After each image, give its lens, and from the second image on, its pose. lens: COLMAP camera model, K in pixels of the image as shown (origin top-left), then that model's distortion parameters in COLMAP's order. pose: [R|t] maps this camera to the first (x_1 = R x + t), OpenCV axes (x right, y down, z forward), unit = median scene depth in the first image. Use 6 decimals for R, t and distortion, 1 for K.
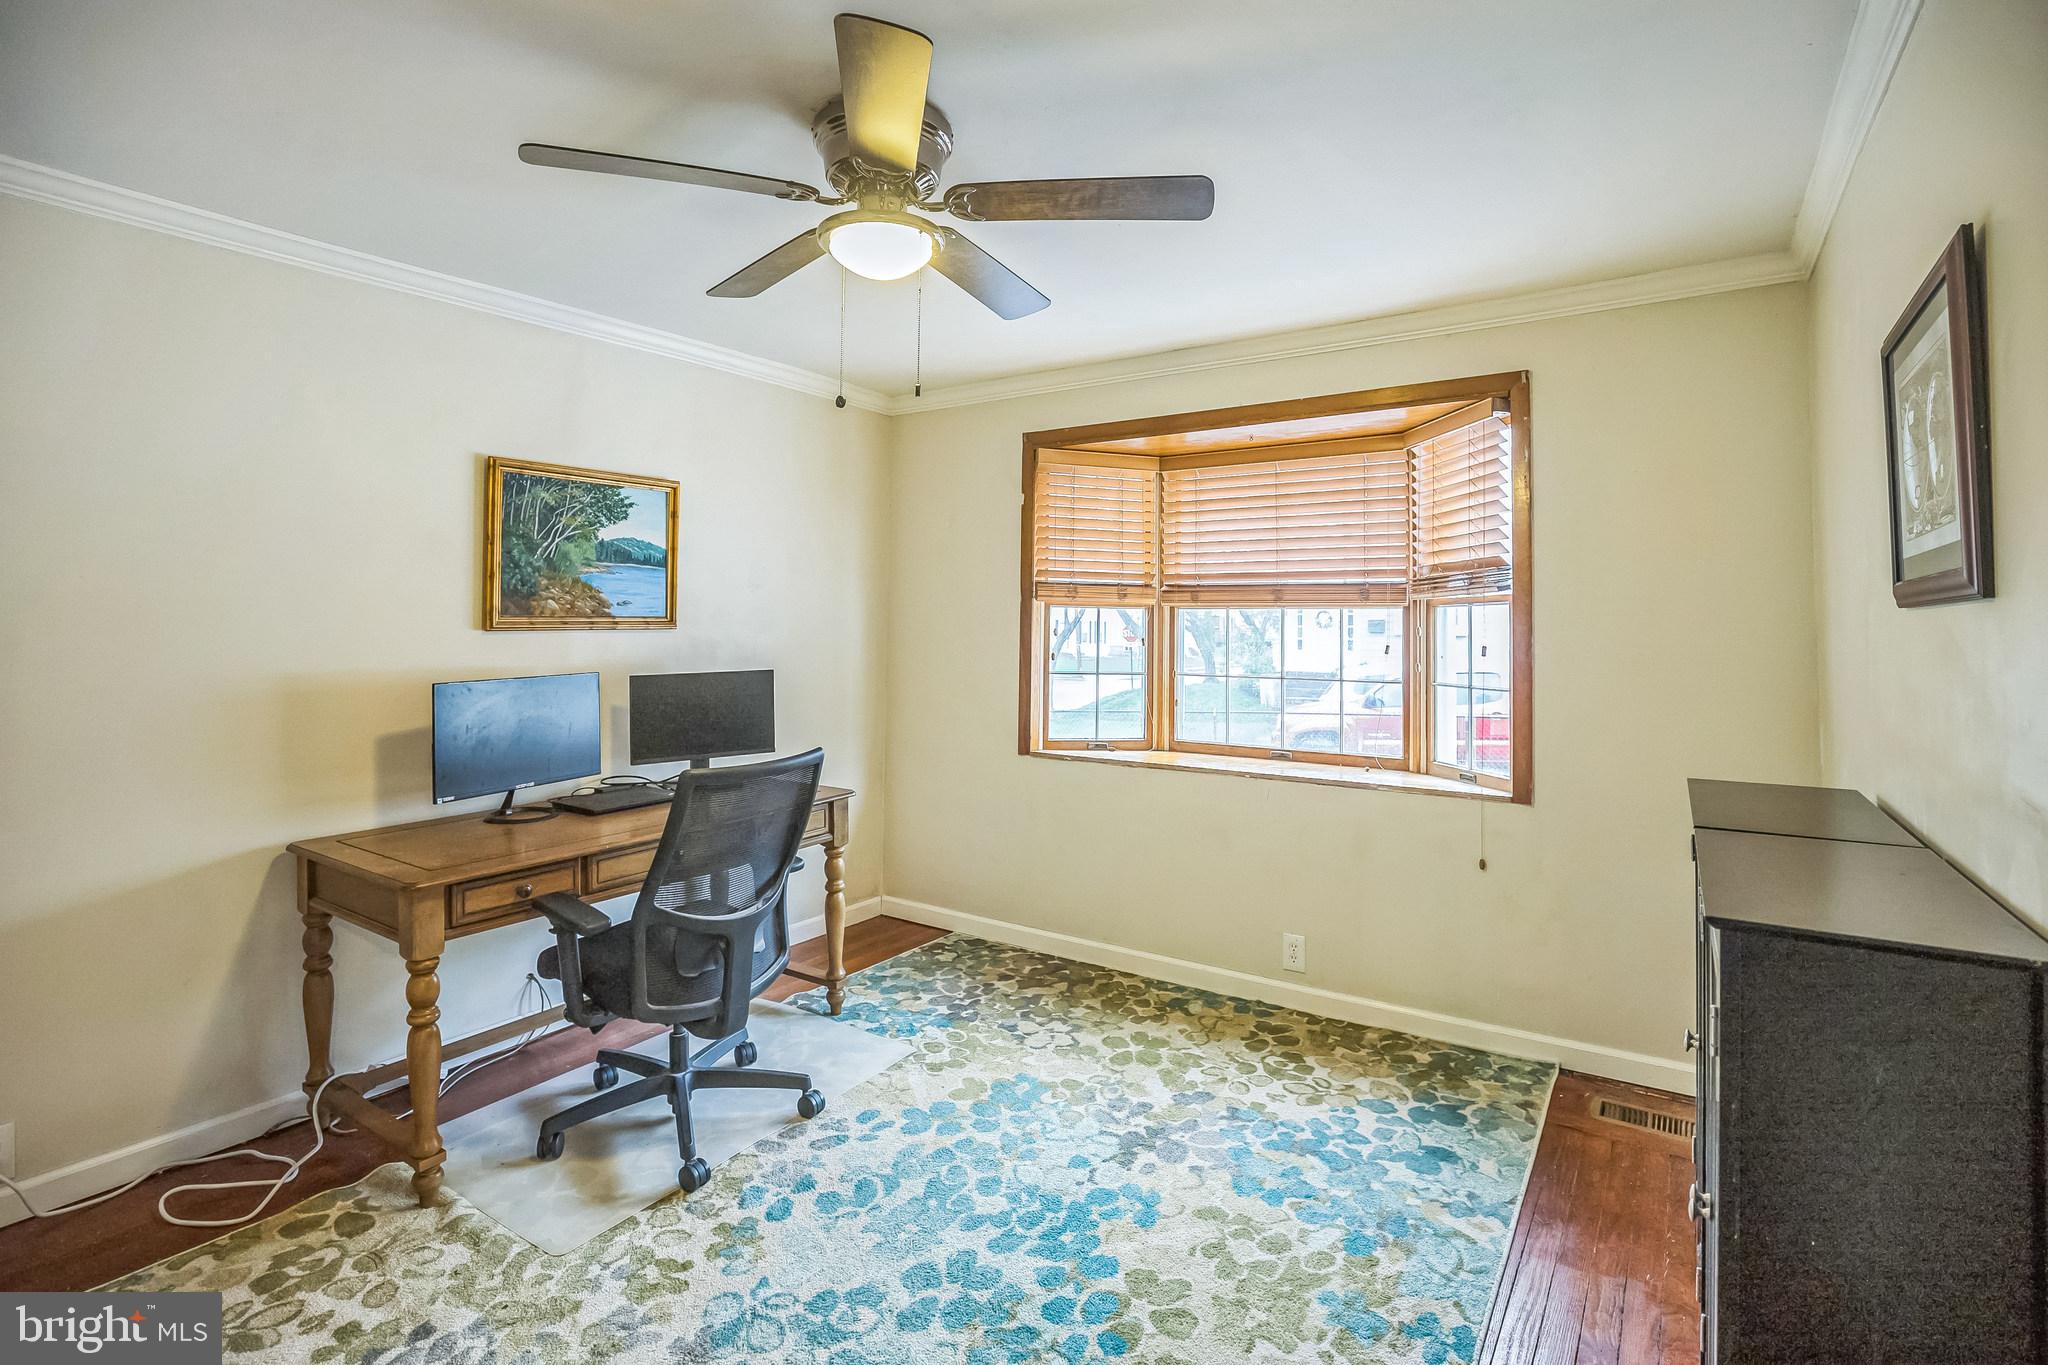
lens RADIAL K [[955.1, 0, 1021.5], [0, 955.1, 603.8], [0, 0, 1]] dist [-0.002203, -0.000447]
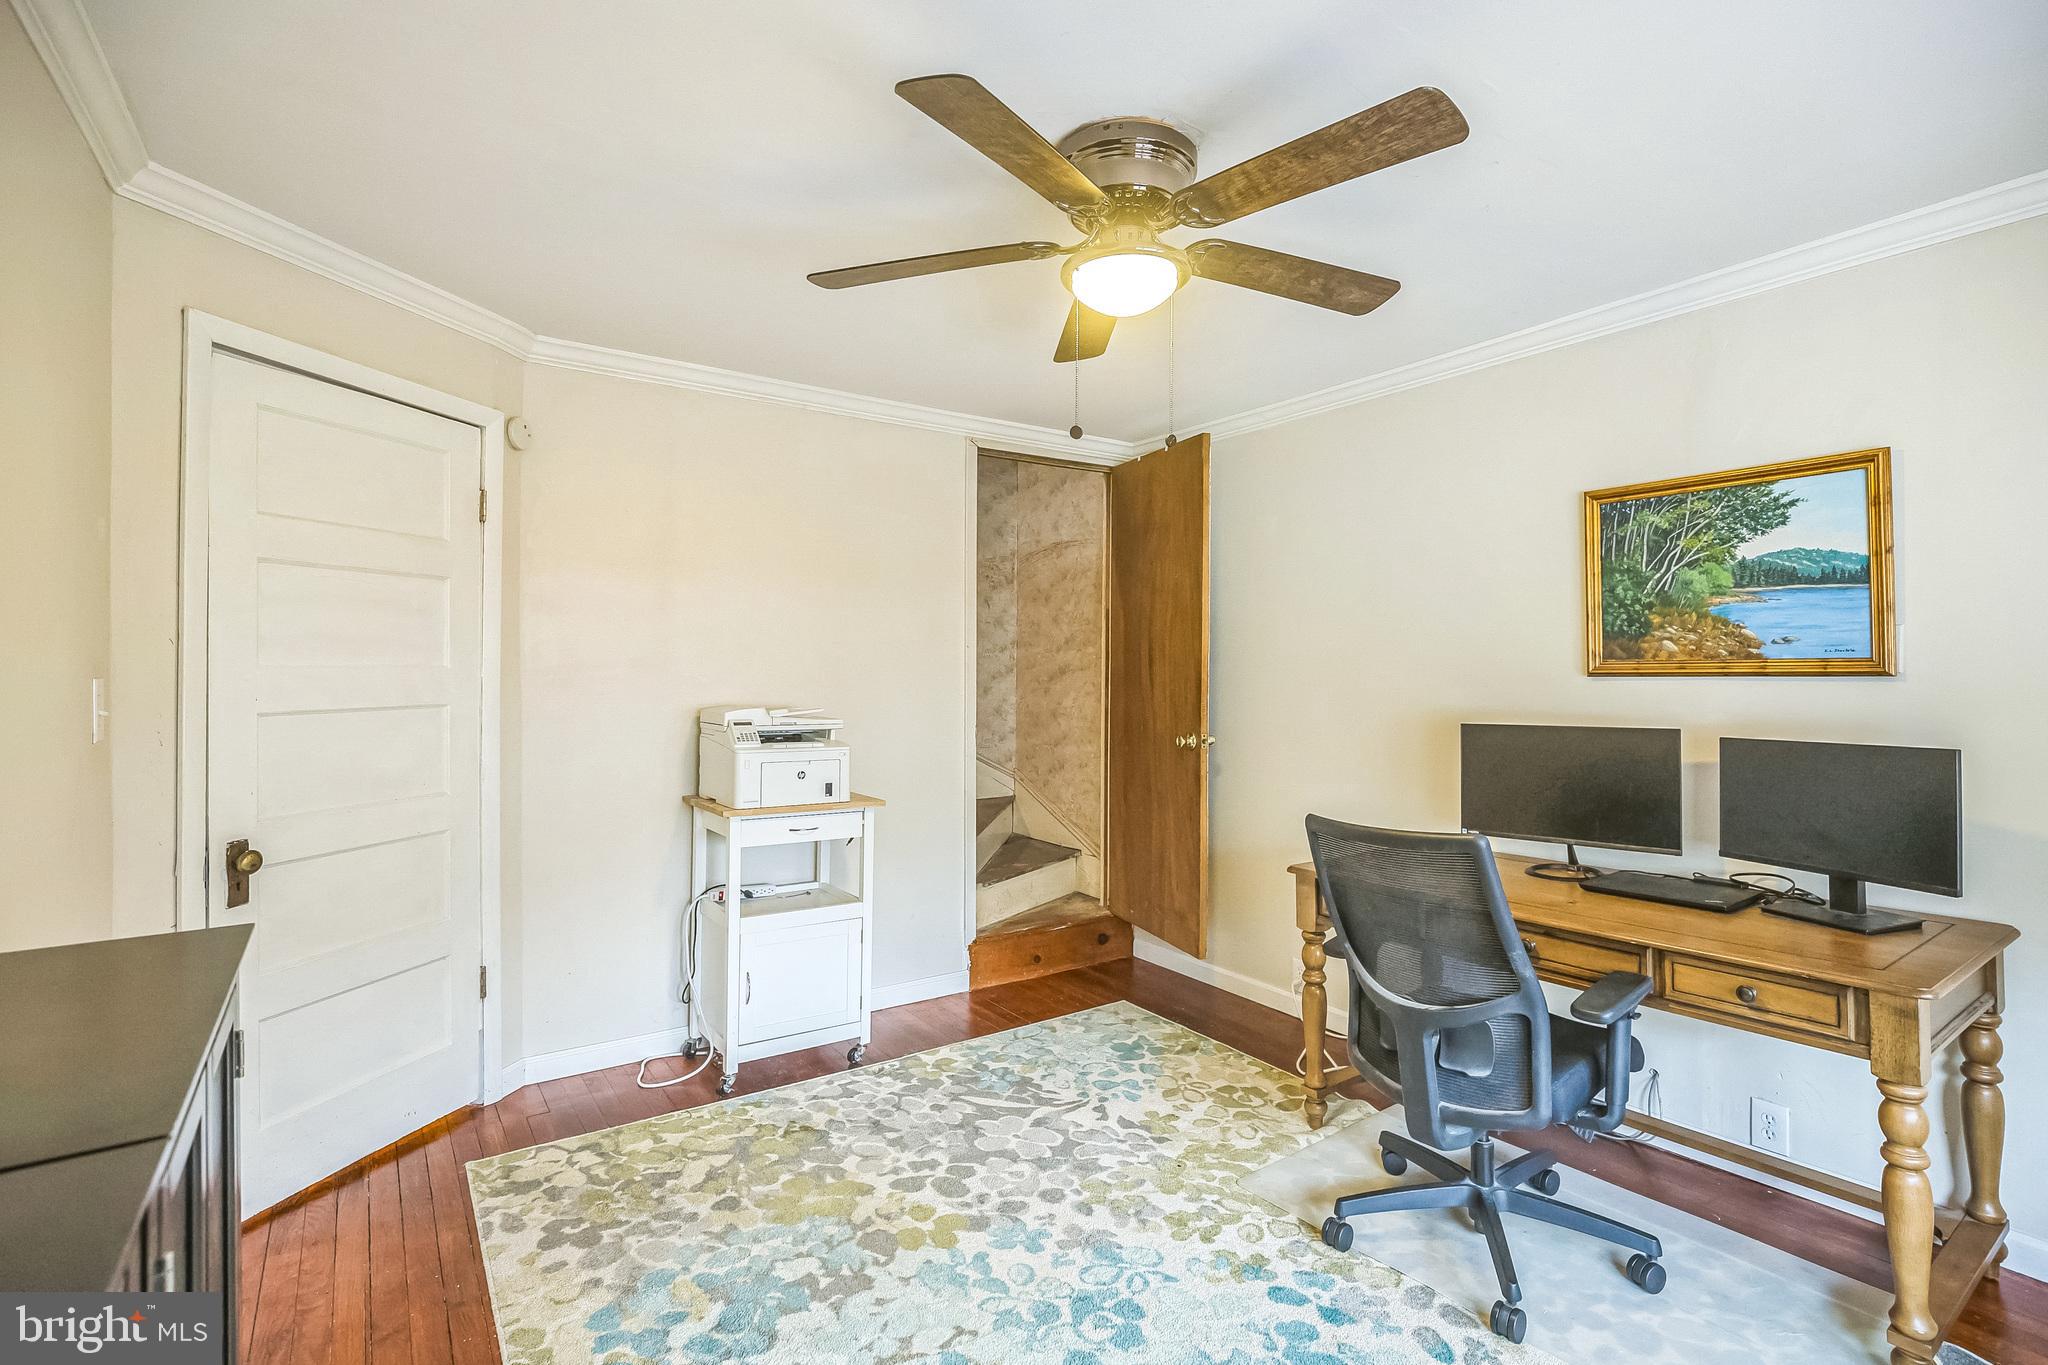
lens RADIAL K [[970.6, 0, 1030.2], [0, 970.6, 665.6], [0, 0, 1]] dist [-0.027186, 0.000490]
pose [[-0.338589, -0.002638, -0.940931, 0.490086], [0.022940, 0.999676, -0.011058, 0.014251], [0.940655, -0.025329, -0.338419, 0.748030]]
